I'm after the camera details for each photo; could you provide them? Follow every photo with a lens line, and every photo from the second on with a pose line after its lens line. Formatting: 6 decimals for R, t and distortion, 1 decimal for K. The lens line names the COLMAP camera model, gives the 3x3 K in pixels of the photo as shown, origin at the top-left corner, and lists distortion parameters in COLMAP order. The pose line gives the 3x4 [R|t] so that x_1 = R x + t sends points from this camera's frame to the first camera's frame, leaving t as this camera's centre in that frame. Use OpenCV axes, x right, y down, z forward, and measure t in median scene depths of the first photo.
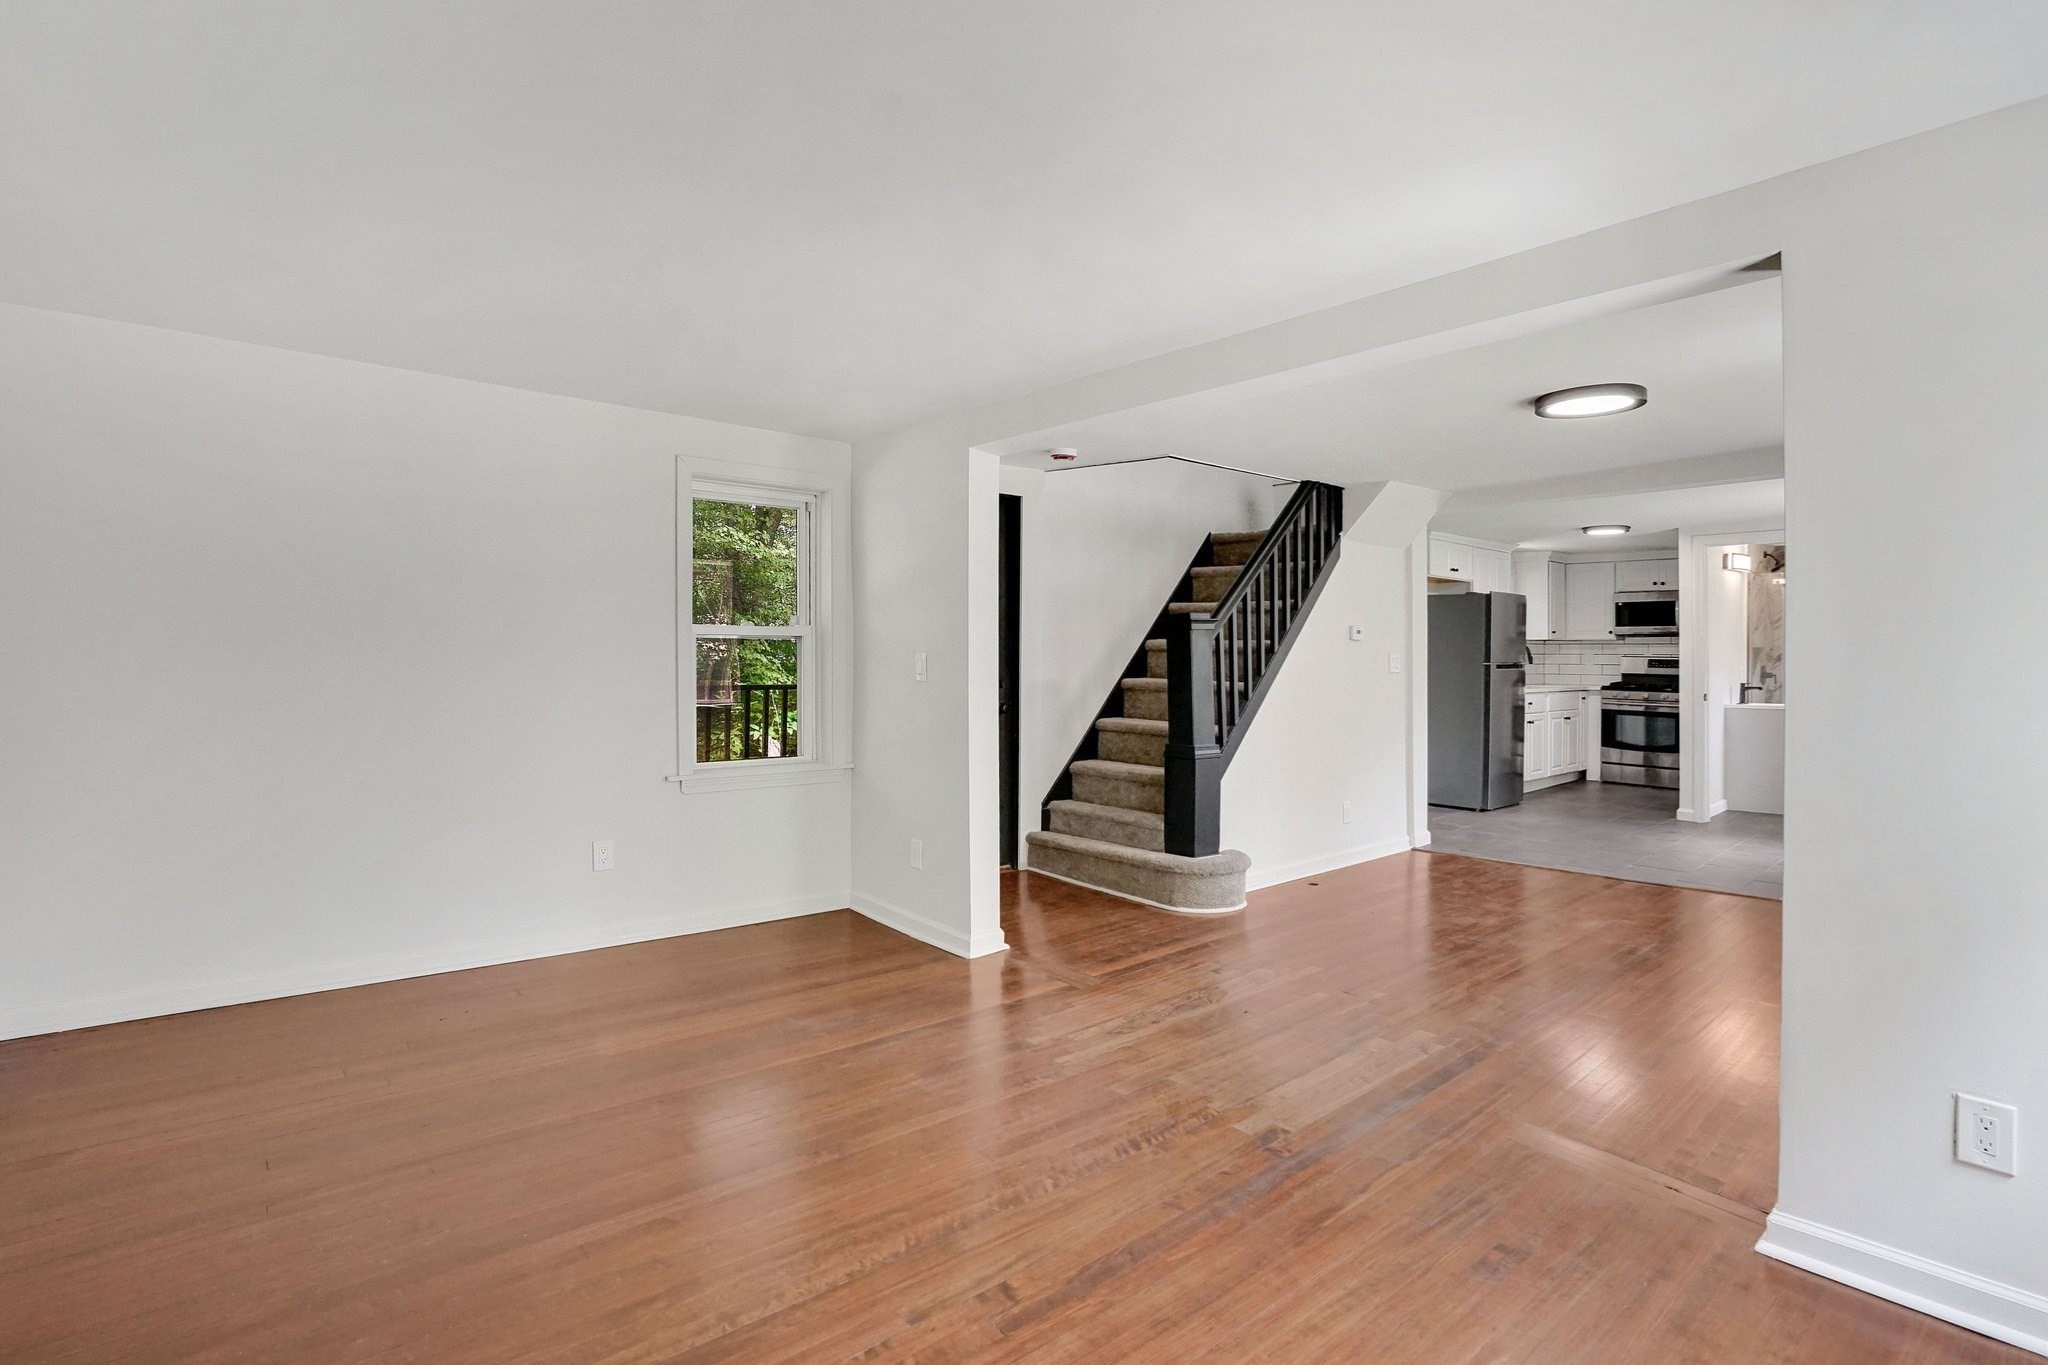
lens RADIAL K [[1082.2, 0, 925.0], [0, 1082.2, 680.5], [0, 0, 1]] dist [-0.016402, 0.000715]
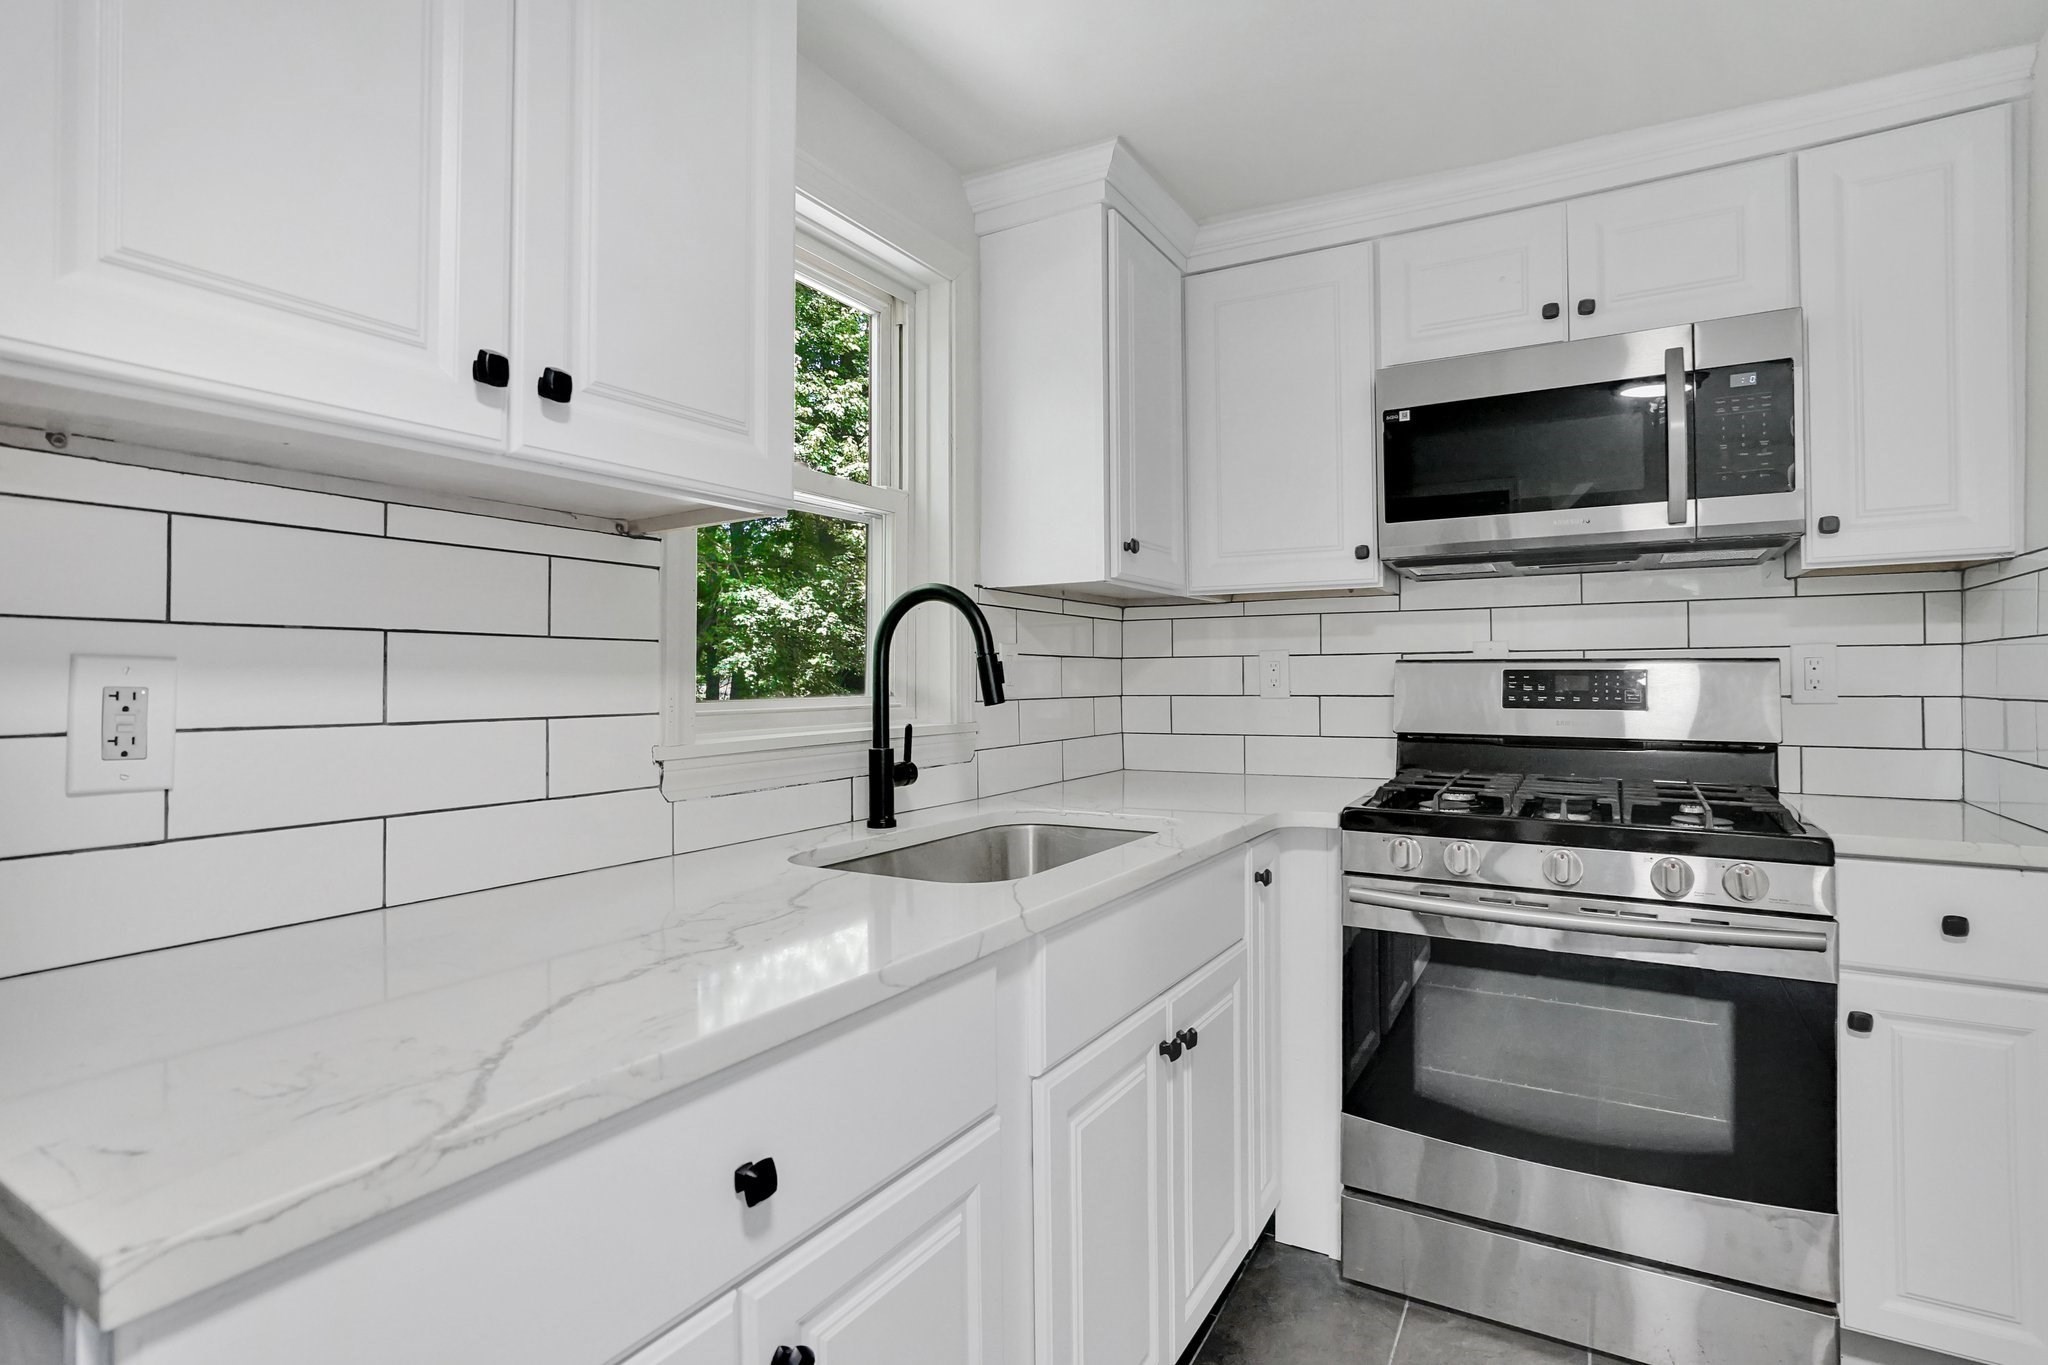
lens RADIAL K [[1097.3, 0, 931.4], [0, 1097.3, 676.5], [0, 0, 1]] dist [-0.021590, 0.006337]
pose [[0.958611, -0.002684, 0.284708, 0.526049], [0.006832, 0.999885, -0.013575, -0.017645], [-0.284638, 0.014958, 0.958518, 0.871718]]
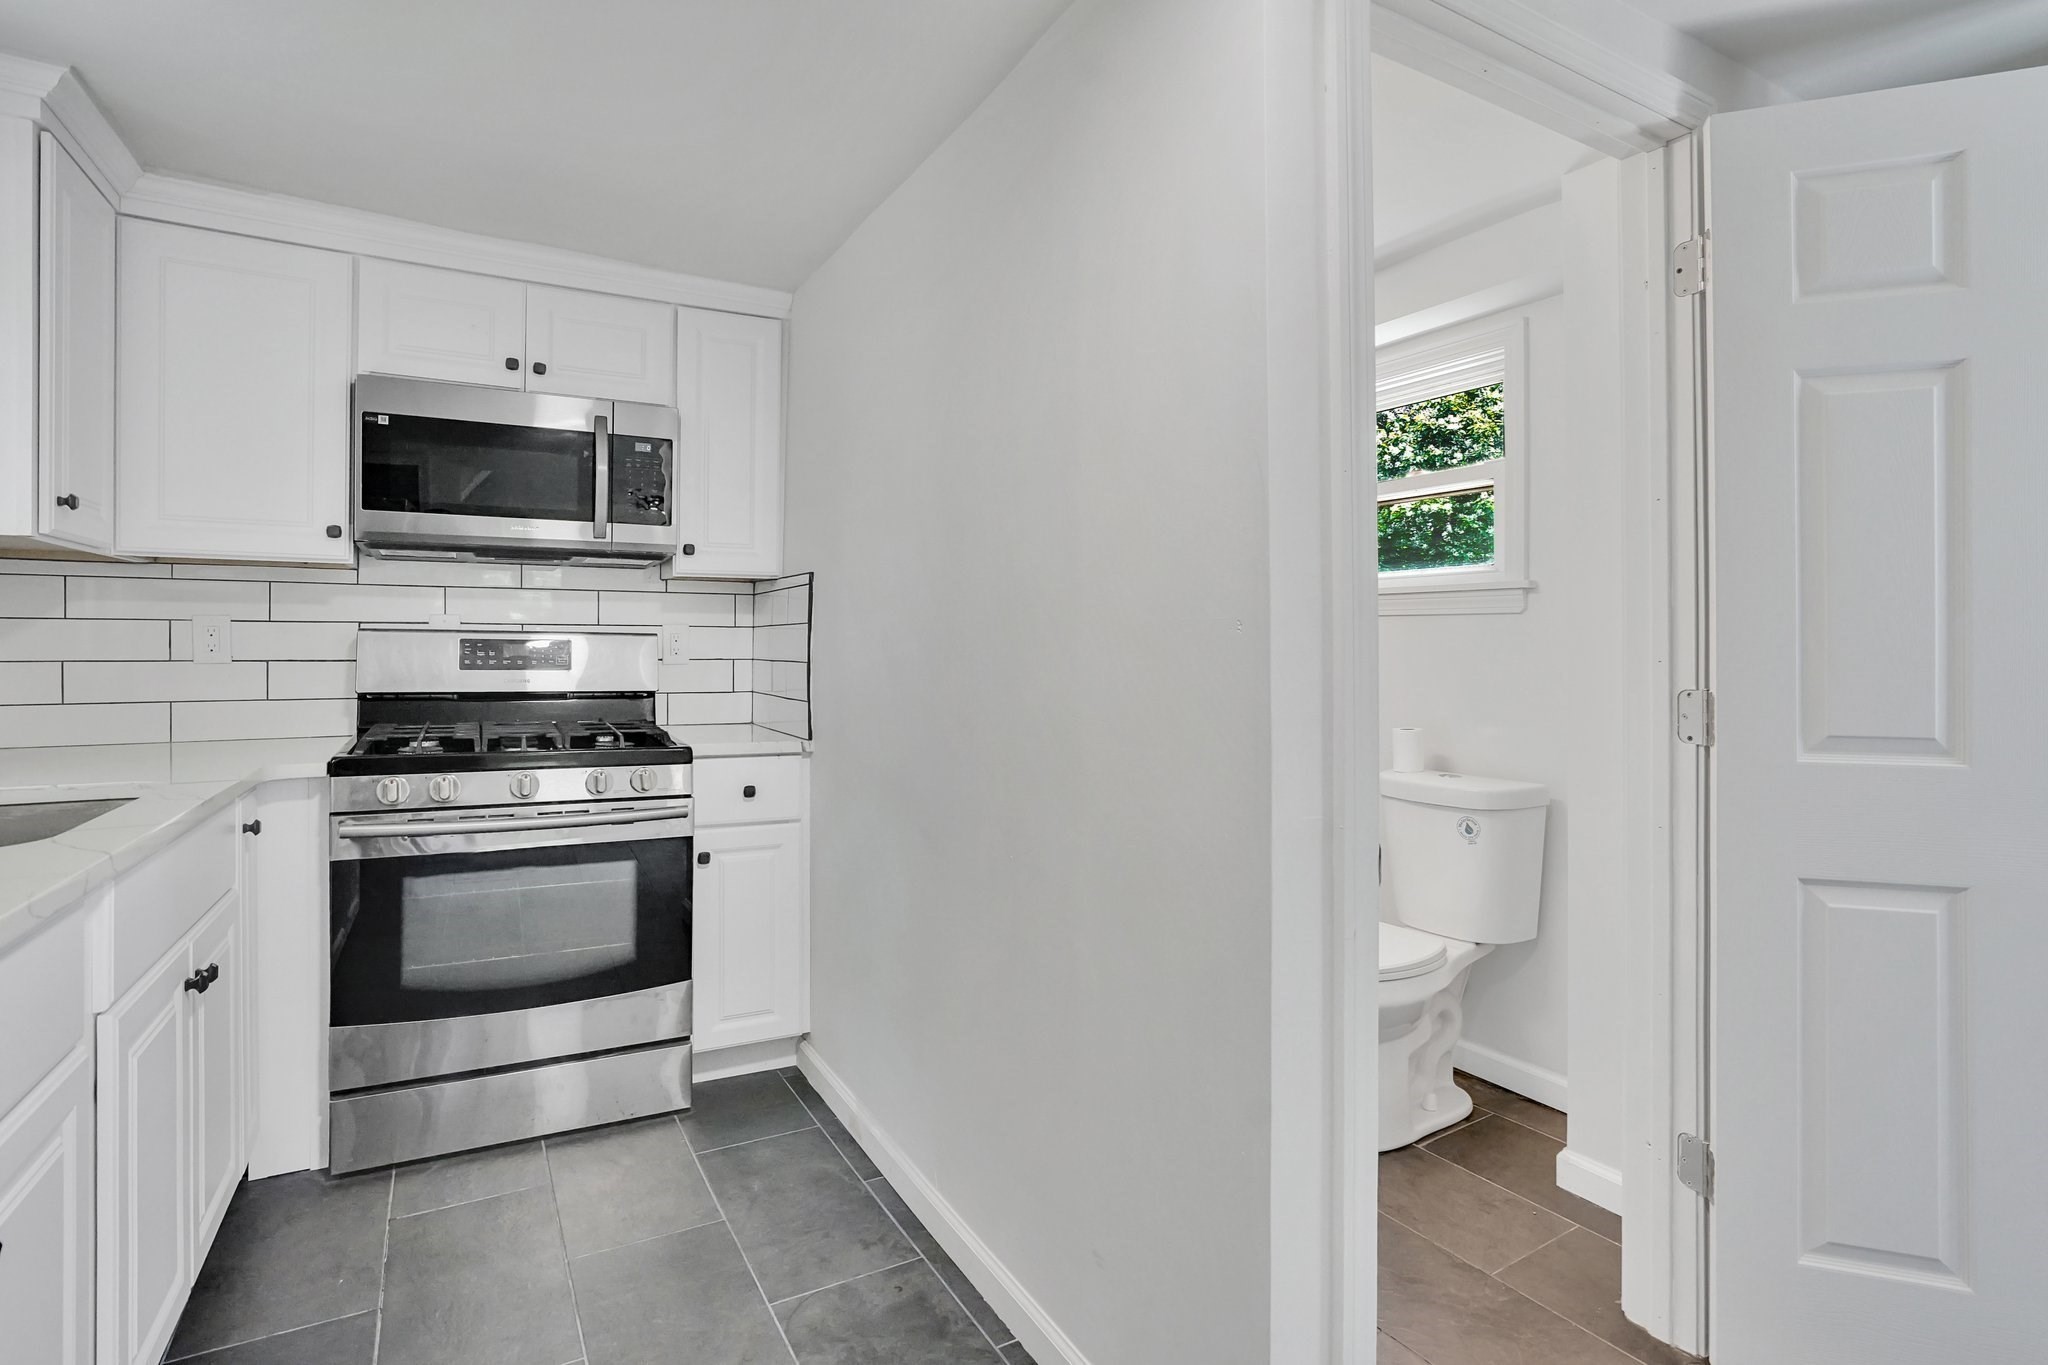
lens RADIAL K [[1075.9, 0, 1133.9], [0, 1075.9, 643.8], [0, 0, 1]] dist [-0.008611, -0.000245]
pose [[0.170346, 0.003356, 0.985379, 0.460204], [0.004710, 0.999980, -0.004220, -0.018067], [-0.985373, 0.005360, 0.170327, 0.837580]]
